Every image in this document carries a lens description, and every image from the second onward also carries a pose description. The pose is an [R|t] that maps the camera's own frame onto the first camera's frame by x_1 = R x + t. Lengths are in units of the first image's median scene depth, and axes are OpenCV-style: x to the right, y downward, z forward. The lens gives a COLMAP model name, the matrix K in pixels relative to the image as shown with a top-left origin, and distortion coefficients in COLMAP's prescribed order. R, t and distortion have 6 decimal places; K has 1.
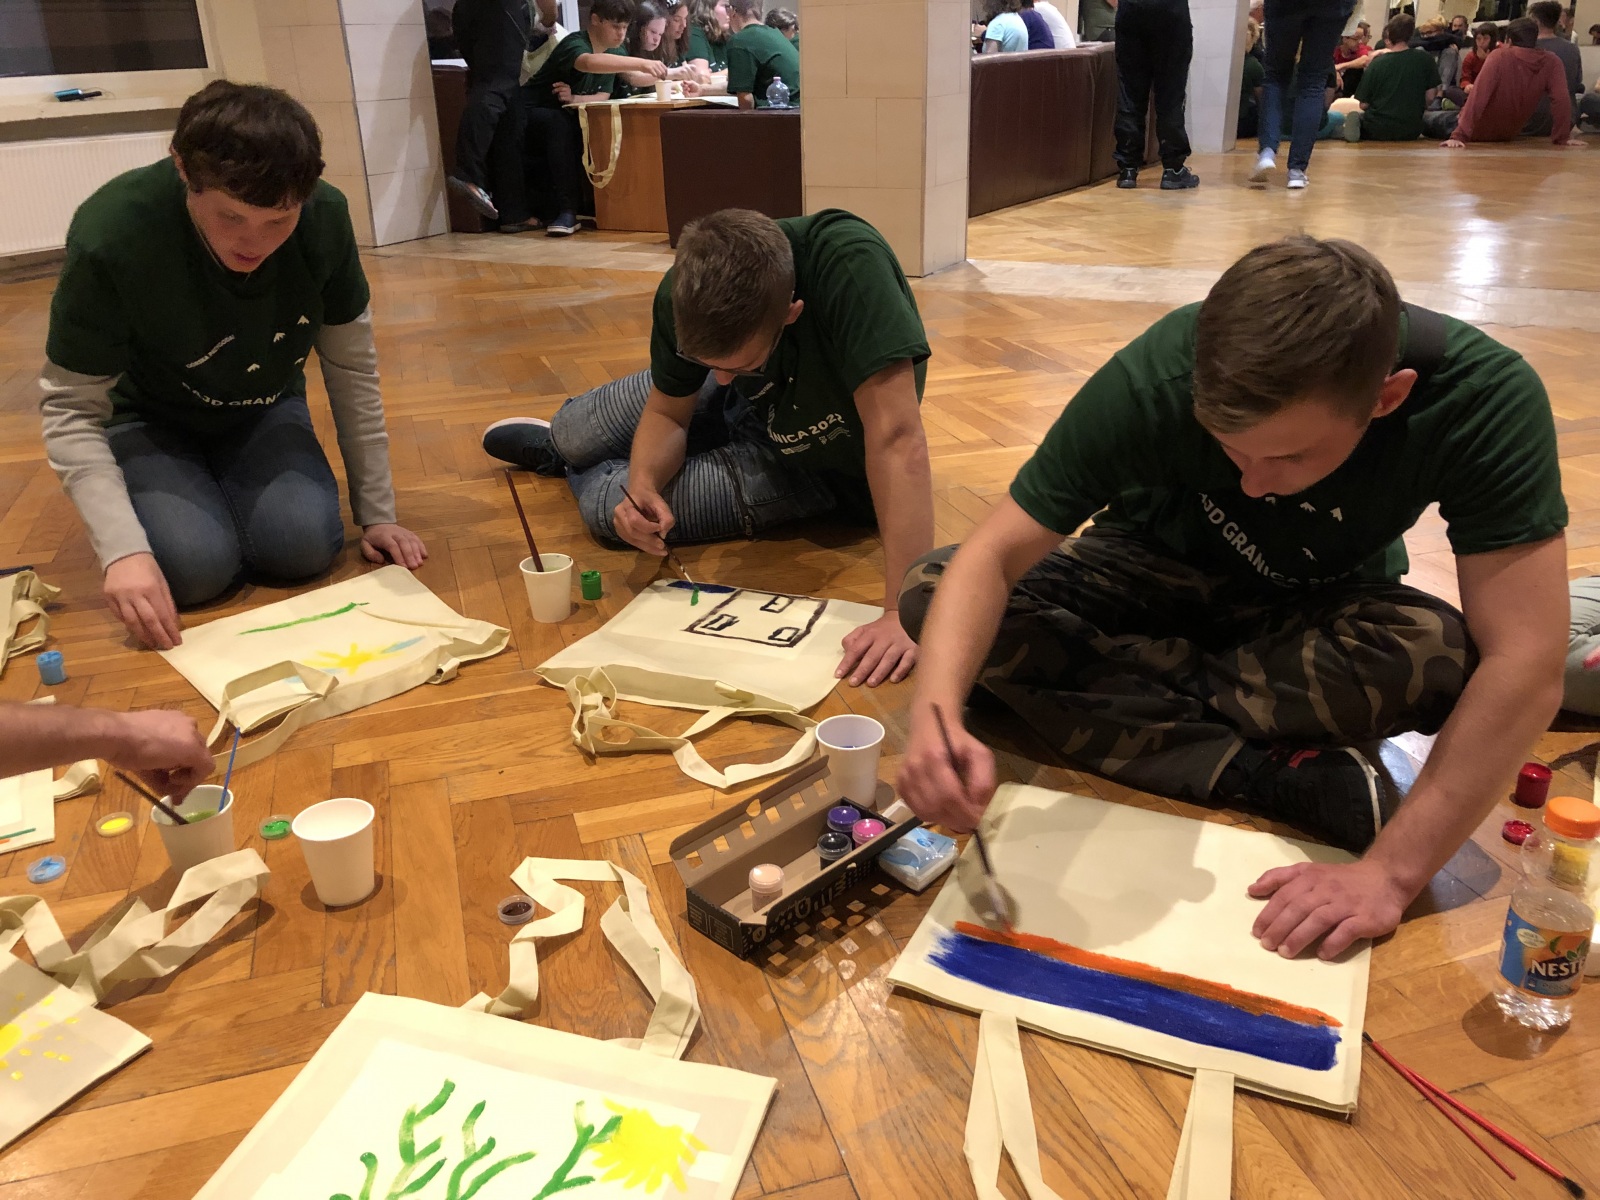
lens RADIAL K [[1283.5, 0, 800.0], [0, 1283.5, 600.0], [0, 0, 1]] dist [0.009893, -0.006556]
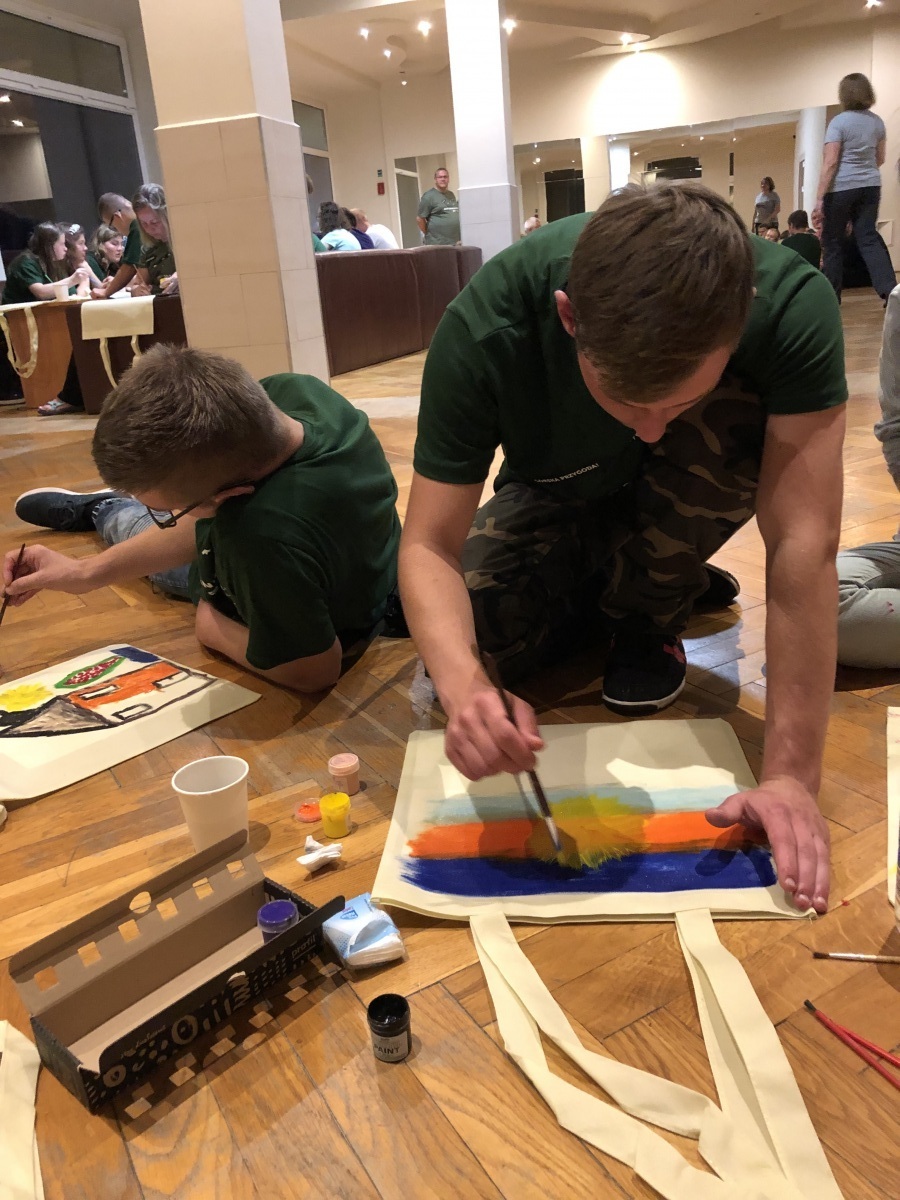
lens RADIAL K [[962.6, 0, 450.0], [0, 962.6, 600.0], [0, 0, 1]] dist [0.009893, -0.006556]
pose [[0.970882, -0.126888, 0.203193, 0.062605], [0.145349, 0.986253, -0.078611, 0.044202], [-0.190425, 0.105856, 0.975978, 0.204591]]
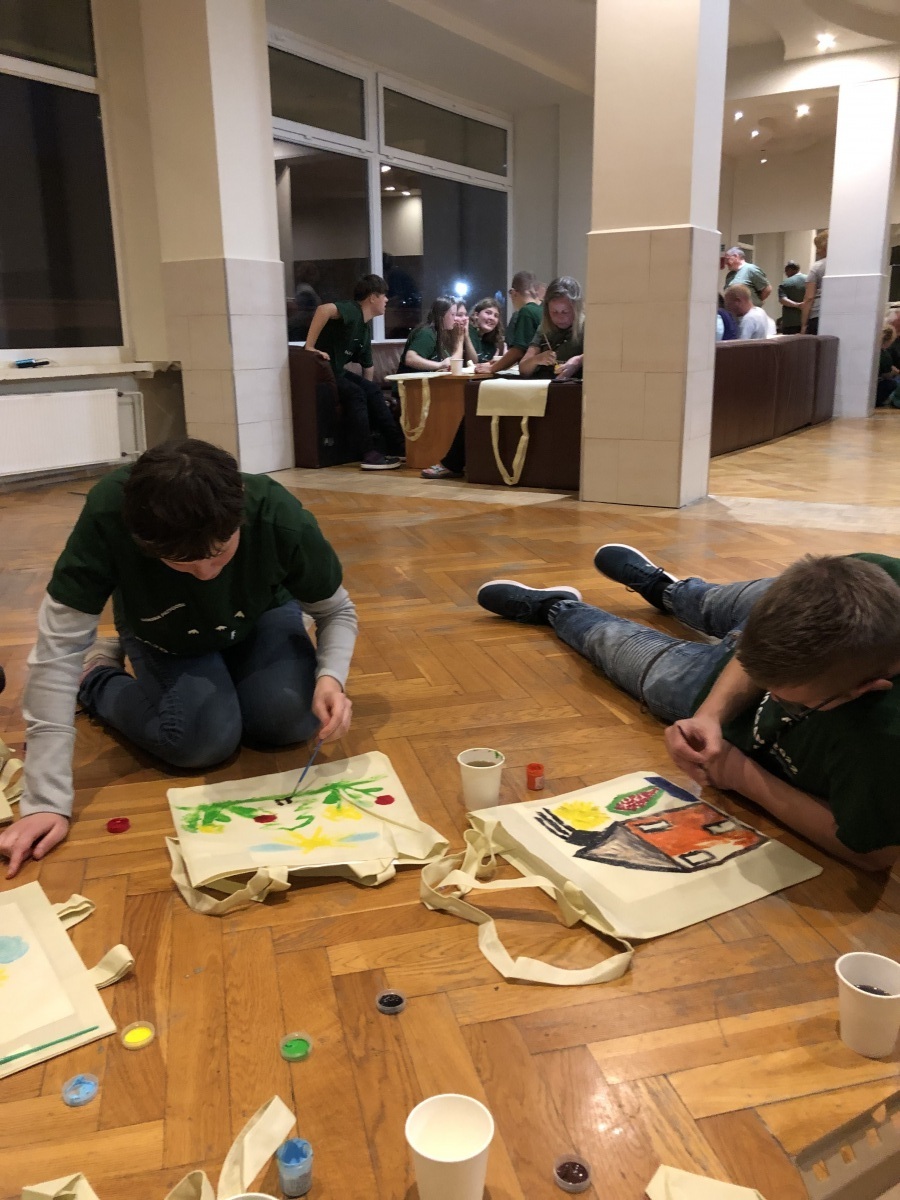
lens RADIAL K [[962.0, 0, 438.3], [0, 962.0, 600.3], [0, 0, 1]] dist [0.042284, -0.056504]
pose [[0.998192, 0.024639, -0.054830, -0.195922], [-0.032218, 0.989348, -0.141958, -0.048423], [0.050749, 0.143467, 0.988353, 0.154181]]
